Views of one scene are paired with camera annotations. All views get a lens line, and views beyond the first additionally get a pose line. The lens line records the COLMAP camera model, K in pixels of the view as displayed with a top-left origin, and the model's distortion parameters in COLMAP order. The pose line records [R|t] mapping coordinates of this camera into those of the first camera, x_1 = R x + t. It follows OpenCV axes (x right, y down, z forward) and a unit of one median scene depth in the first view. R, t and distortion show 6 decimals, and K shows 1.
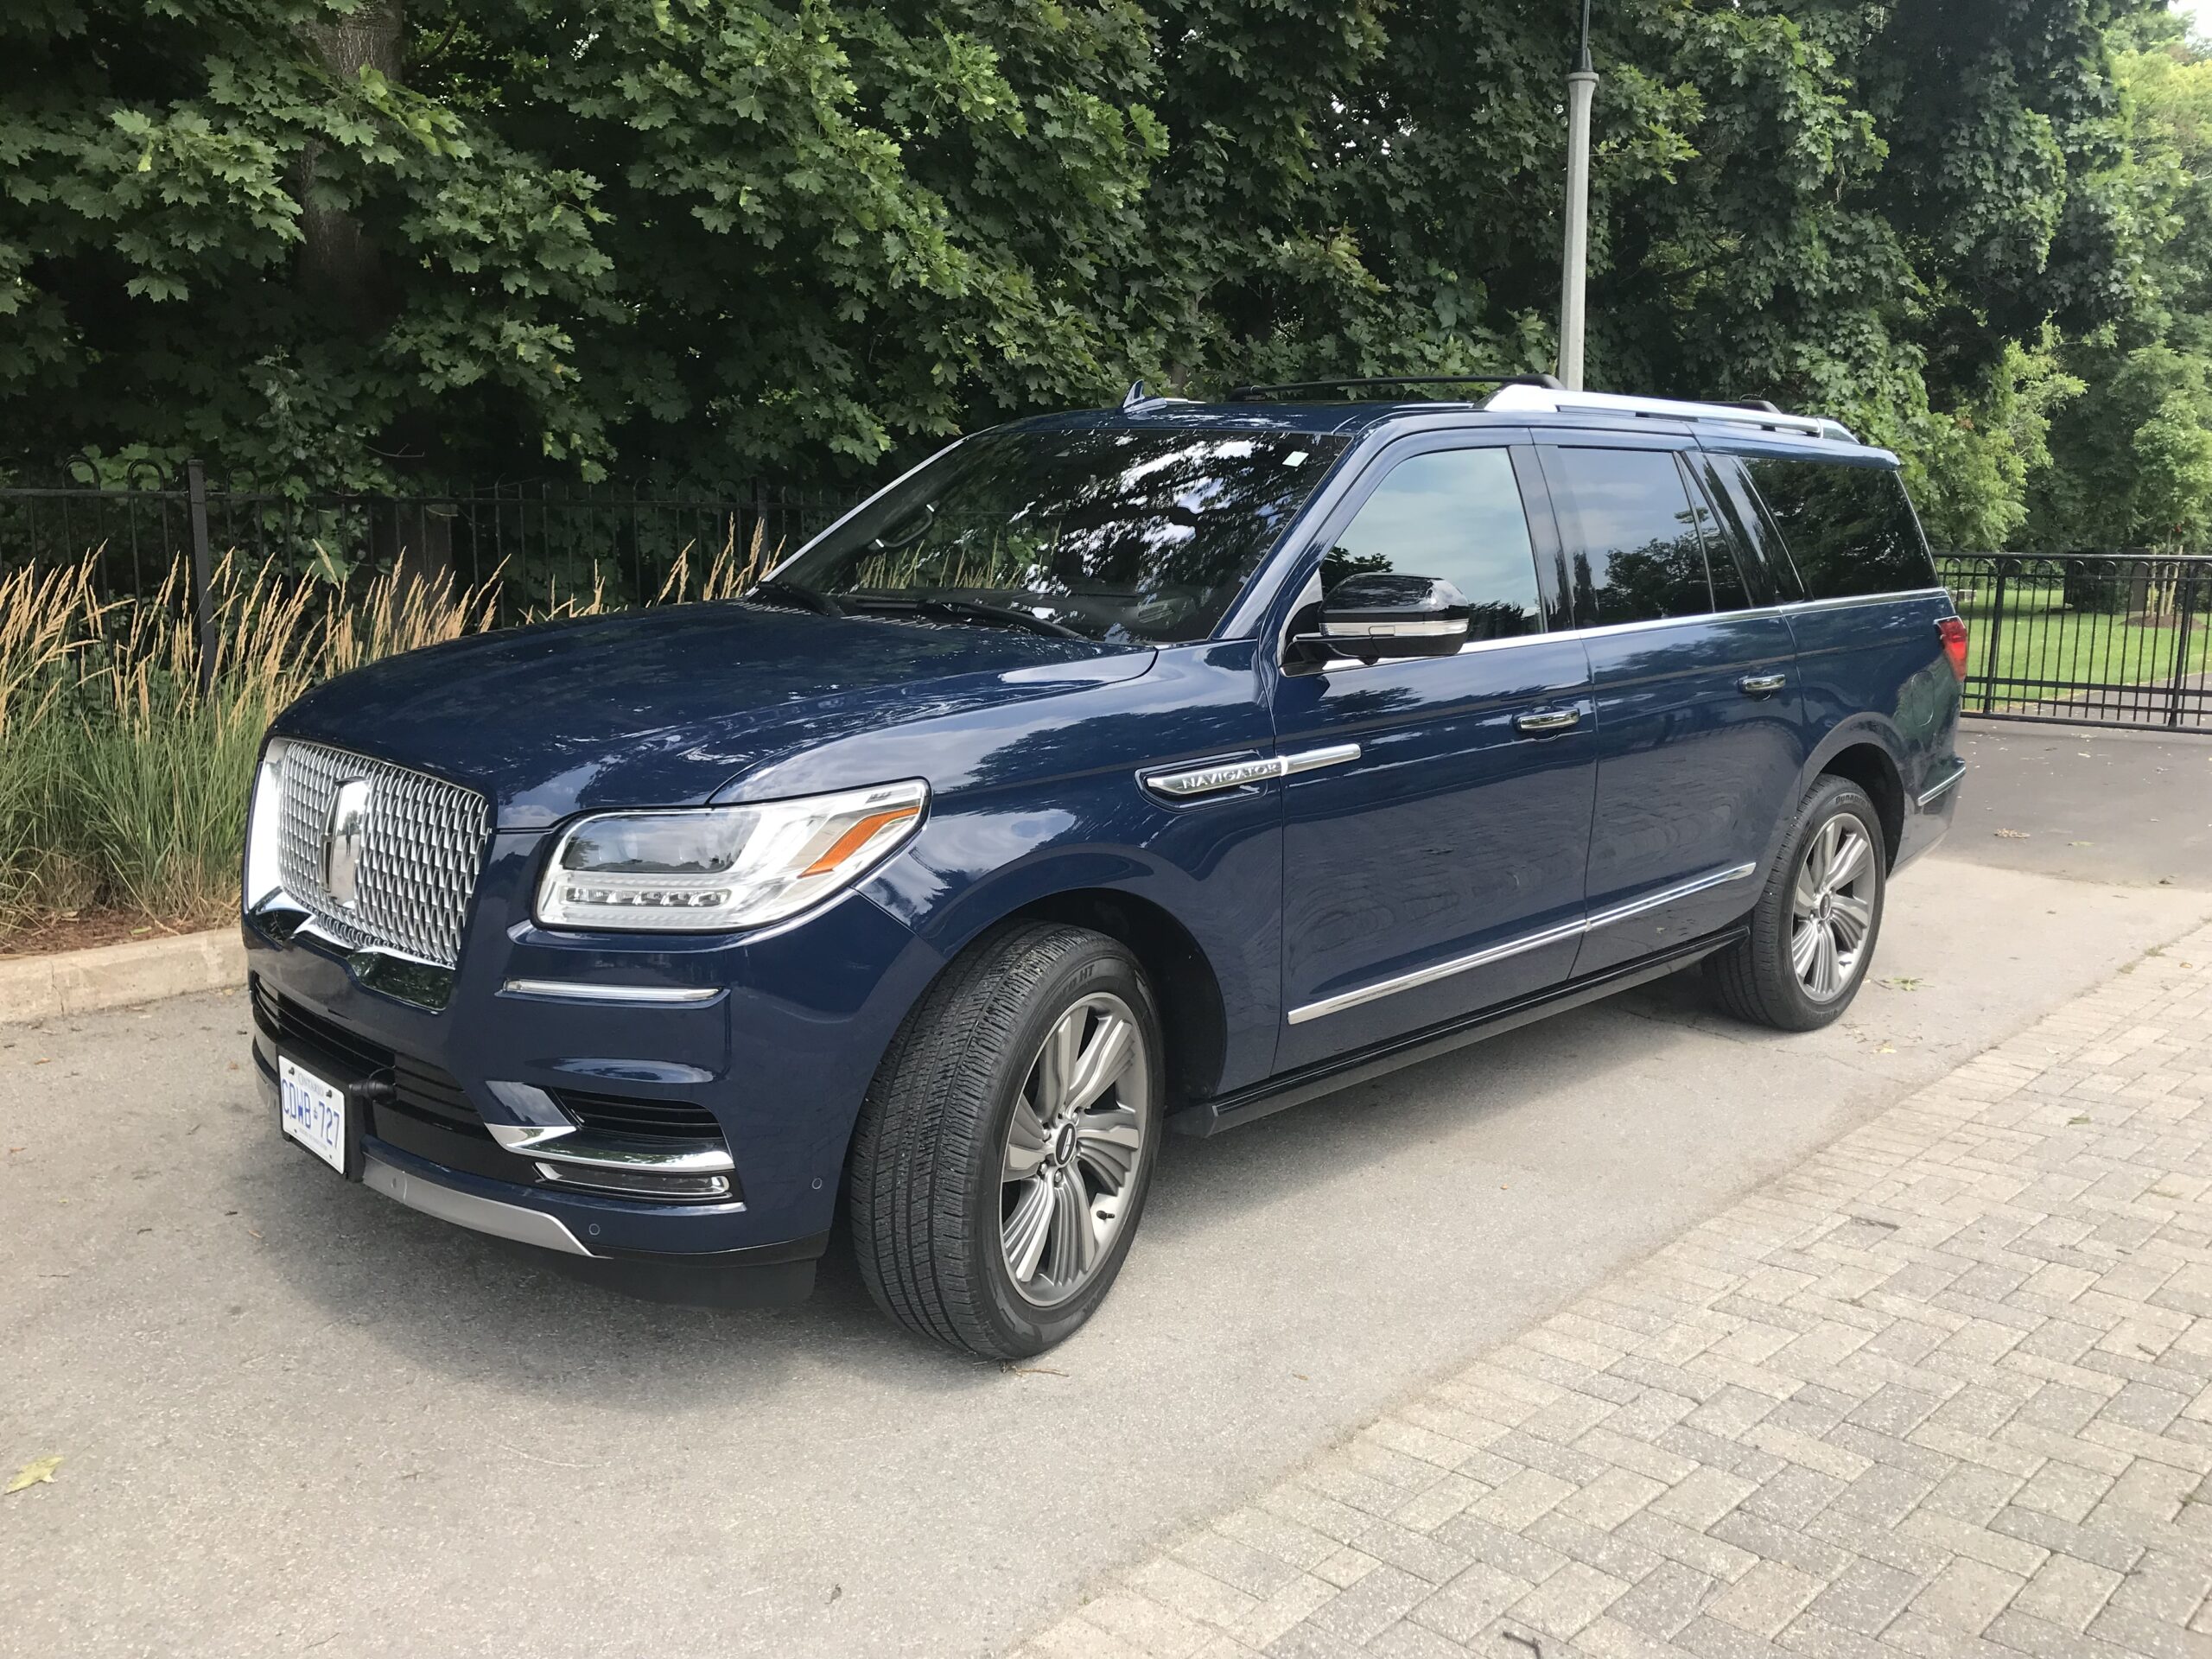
lens RADIAL K [[1769.3, 0, 1106.0], [0, 1769.3, 829.5], [0, 0, 1]] dist [0.022572, 0.003565]
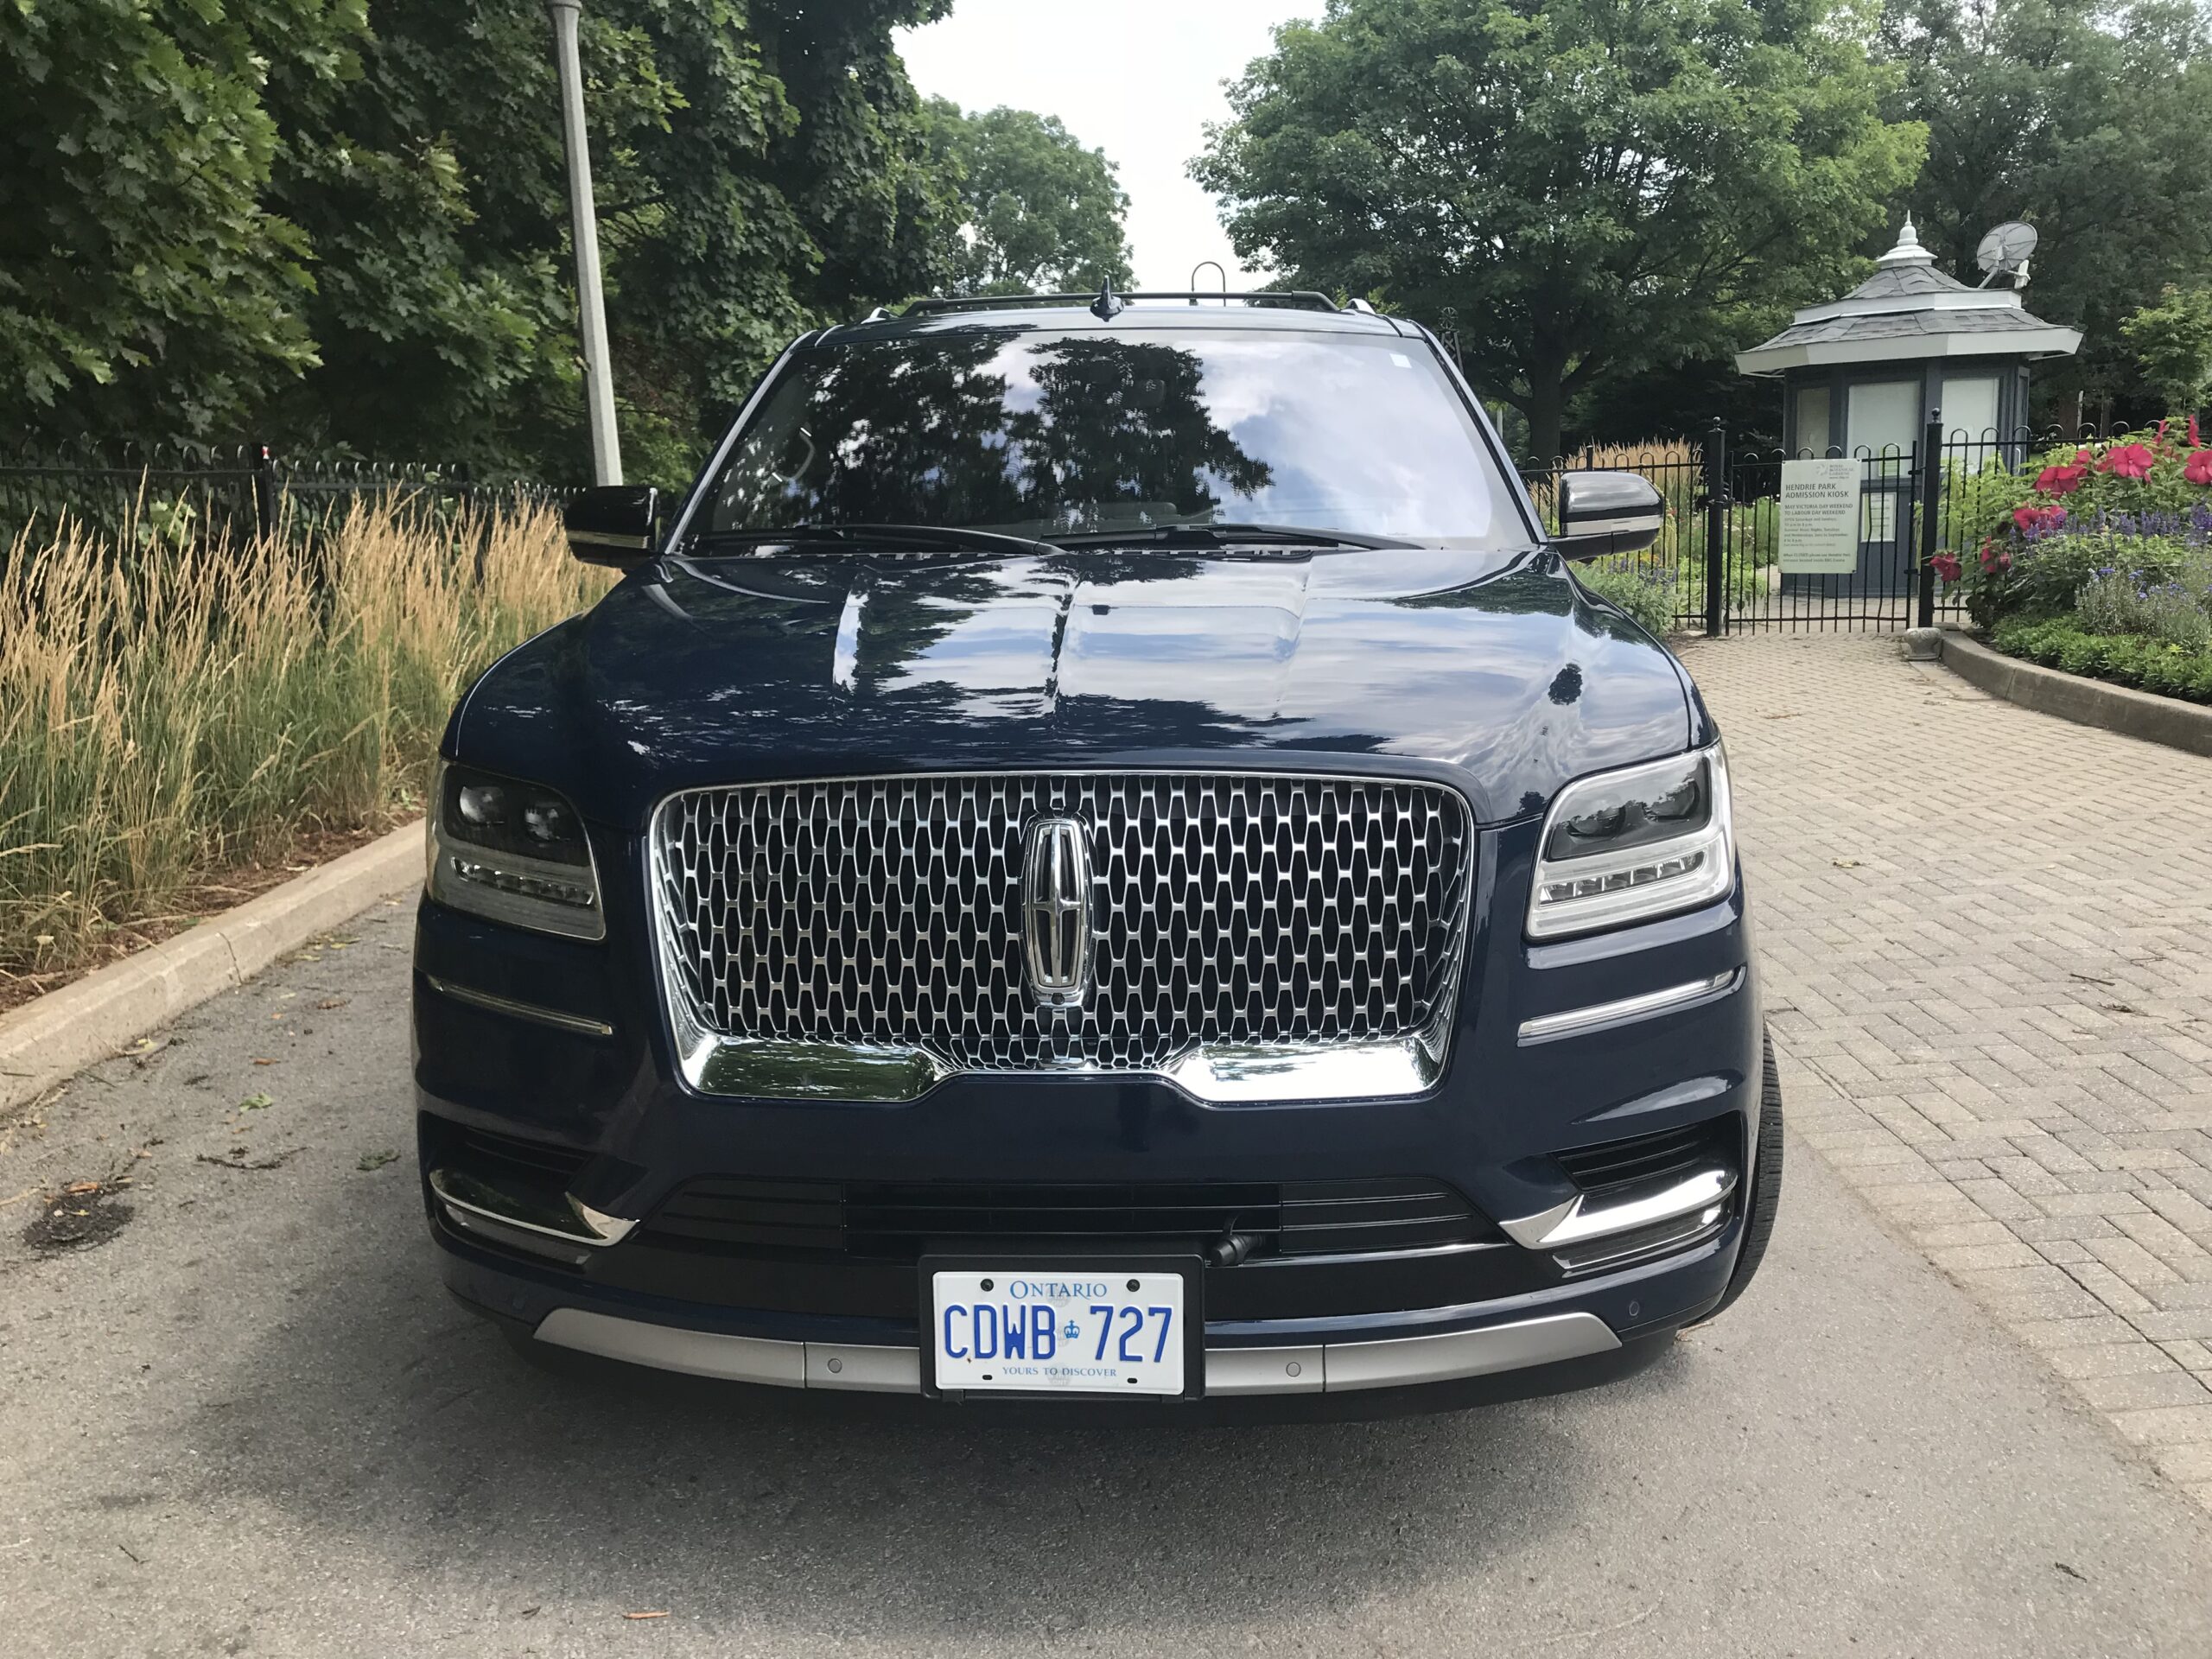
lens RADIAL K [[1769.3, 0, 1106.0], [0, 1769.3, 829.5], [0, 0, 1]] dist [0.022572, 0.003565]
pose [[0.734637, -0.162645, 0.658677, -0.309450], [0.152420, 0.985589, 0.073372, -0.026024], [-0.661118, 0.046494, 0.748840, 0.181157]]
